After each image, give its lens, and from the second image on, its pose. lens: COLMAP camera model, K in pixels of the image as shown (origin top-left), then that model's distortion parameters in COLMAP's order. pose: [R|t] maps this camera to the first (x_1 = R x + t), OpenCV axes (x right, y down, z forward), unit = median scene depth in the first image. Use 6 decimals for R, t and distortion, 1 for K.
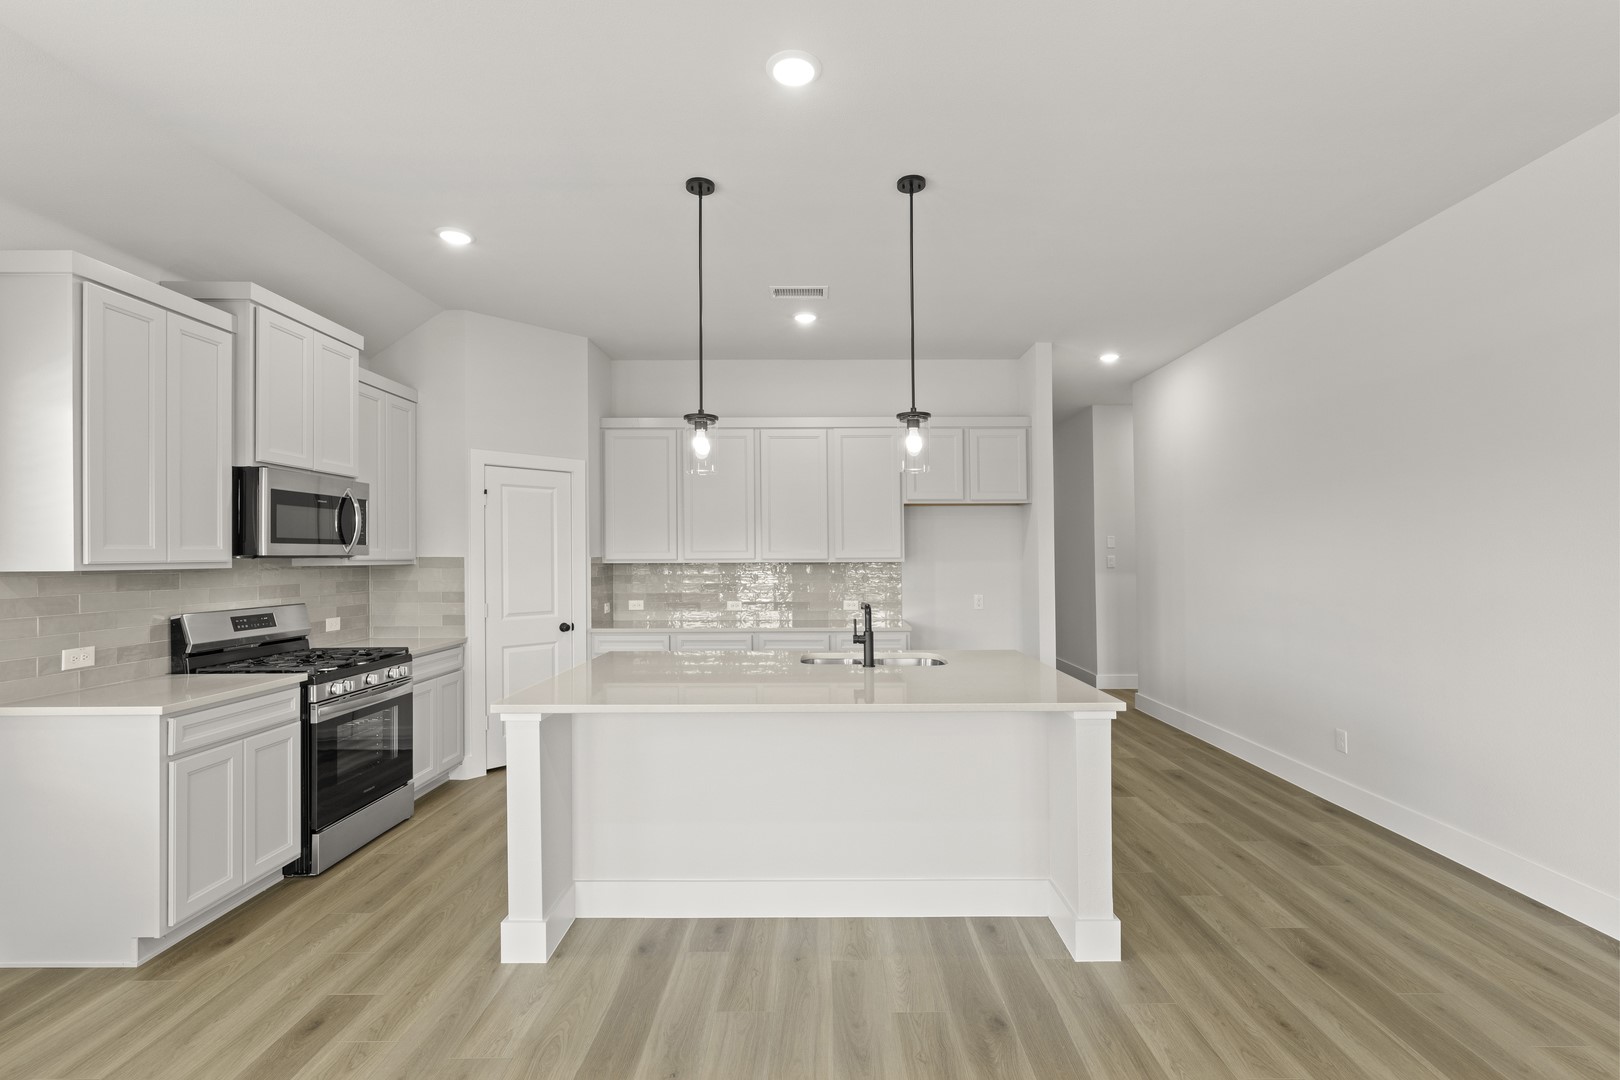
lens RADIAL K [[714.8, 0, 819.1], [0, 714.8, 548.1], [0, 0, 1]] dist [-0.000664, -0.000241]
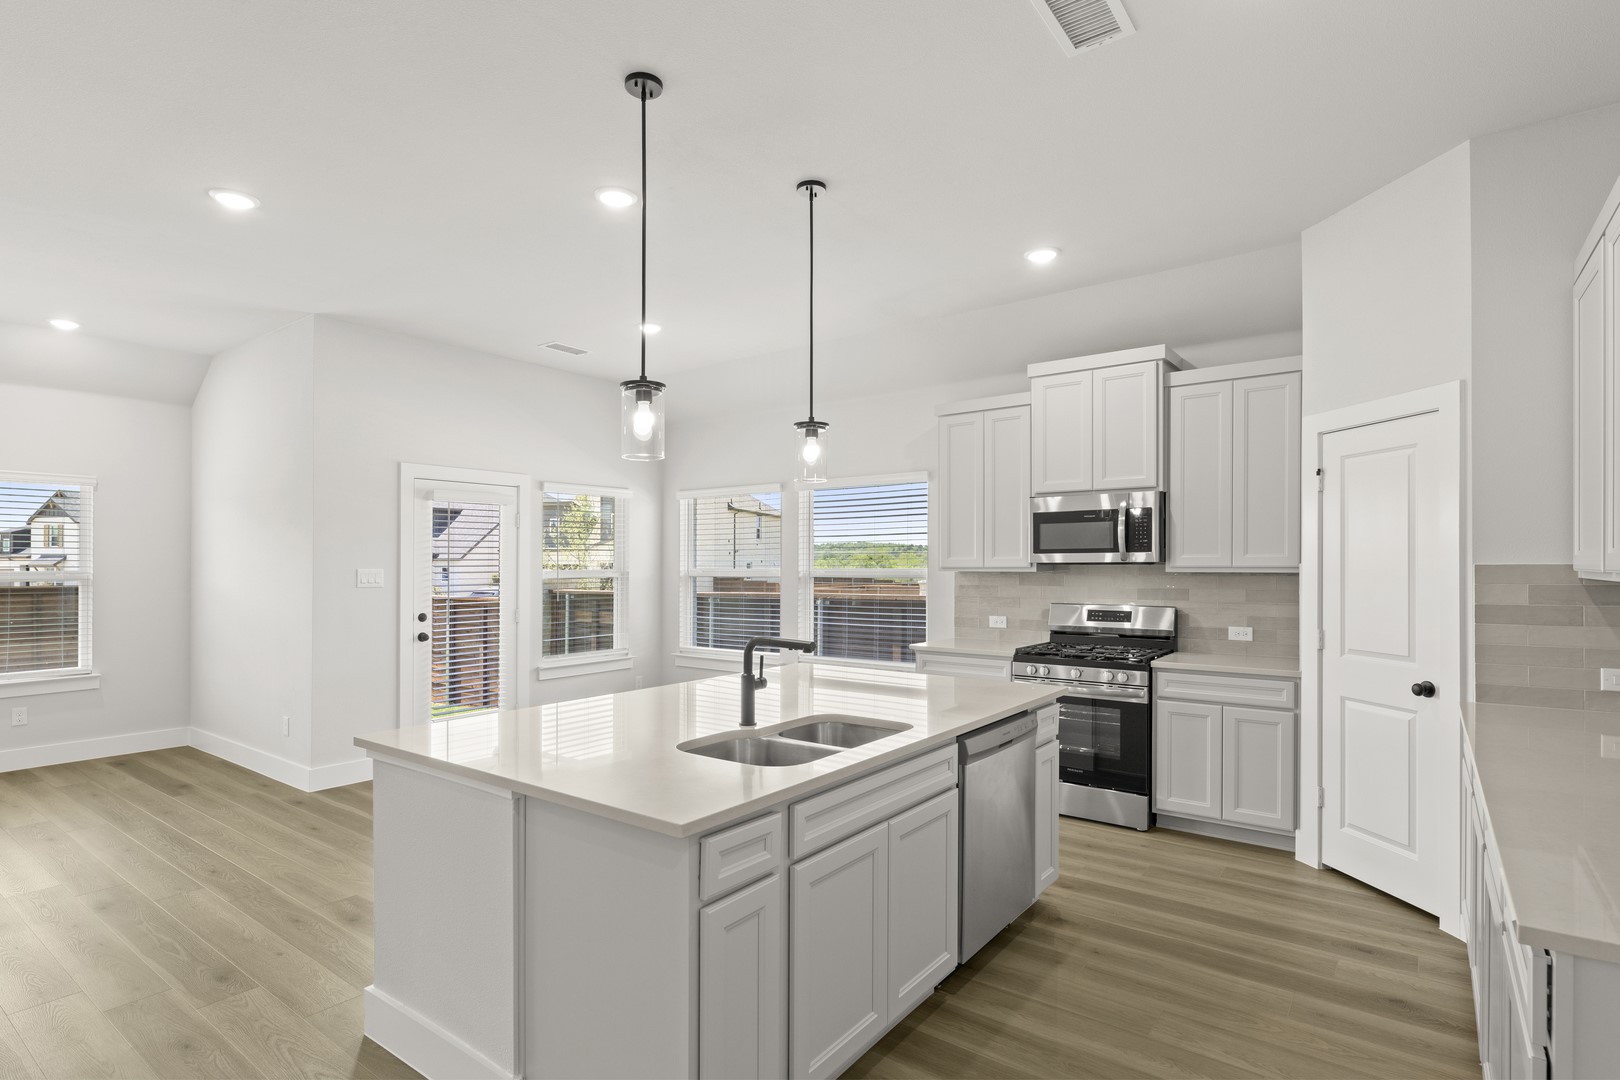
lens RADIAL K [[804.3, 0, 817.5], [0, 804.3, 557.6], [0, 0, 1]] dist [-0.001057, 0.000004]
pose [[-0.598015, -0.001216, -0.801484, 0.702941], [0.014304, 0.999823, -0.012190, 0.014632], [0.801357, -0.018754, -0.597892, 1.635122]]
